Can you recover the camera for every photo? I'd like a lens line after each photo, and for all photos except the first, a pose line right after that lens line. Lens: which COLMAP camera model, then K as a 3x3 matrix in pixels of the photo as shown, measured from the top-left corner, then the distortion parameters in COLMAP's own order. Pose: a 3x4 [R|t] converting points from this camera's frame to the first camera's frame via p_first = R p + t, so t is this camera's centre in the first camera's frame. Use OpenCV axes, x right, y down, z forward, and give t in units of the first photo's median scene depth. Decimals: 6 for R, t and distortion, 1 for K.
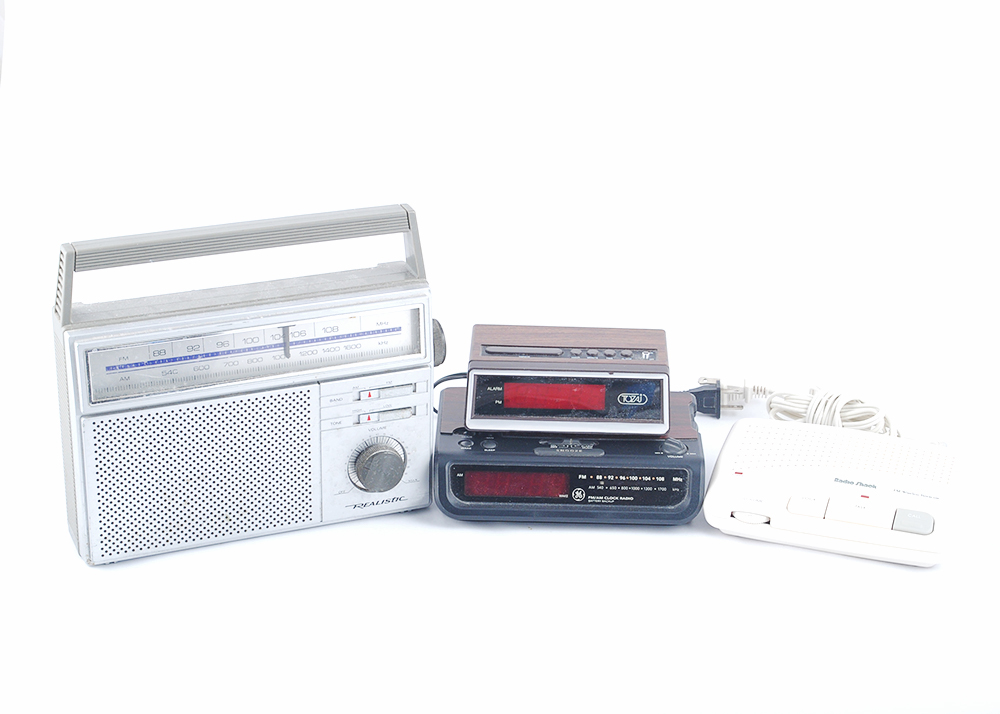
lens RADIAL K [[2110.5, 0, 499.1], [0, 2110.5, 358.7], [0, 0, 1]] dist [-0.002651, 0.000000]
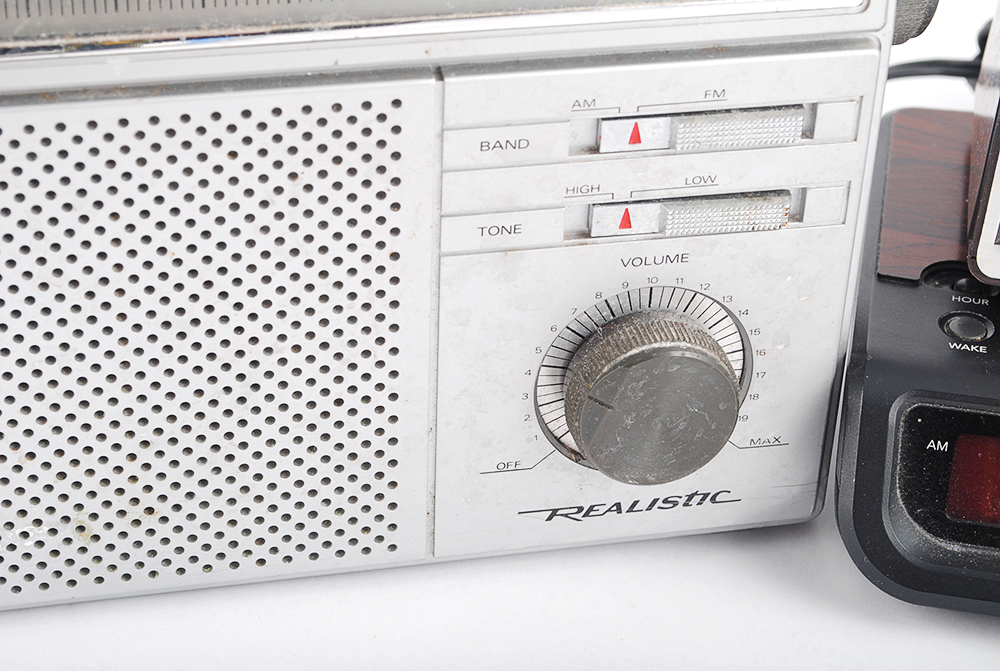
lens RADIAL K [[2271.1, 0, 497.1], [0, 2271.1, 335.5], [0, 0, 1]] dist [0.067358, 0.000000]
pose [[0.984703, 0.107076, -0.137456, -0.036108], [-0.084976, 0.983834, 0.157641, -0.001350], [0.152113, -0.143549, 0.977883, 0.702377]]
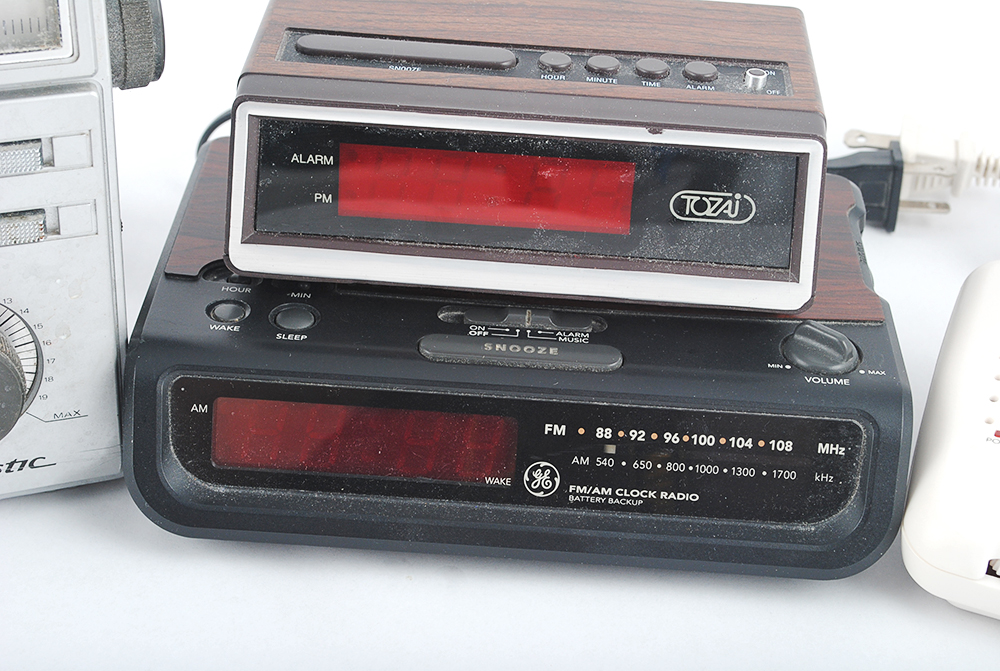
lens RADIAL K [[1846.8, 0, 501.8], [0, 1846.8, 336.2], [0, 0, 1]] dist [-0.008968, 0.000000]
pose [[0.999028, 0.044018, 0.002168, 0.029561], [-0.043833, 0.987333, 0.152485, -0.004491], [0.004572, -0.152432, 0.988303, 0.706680]]
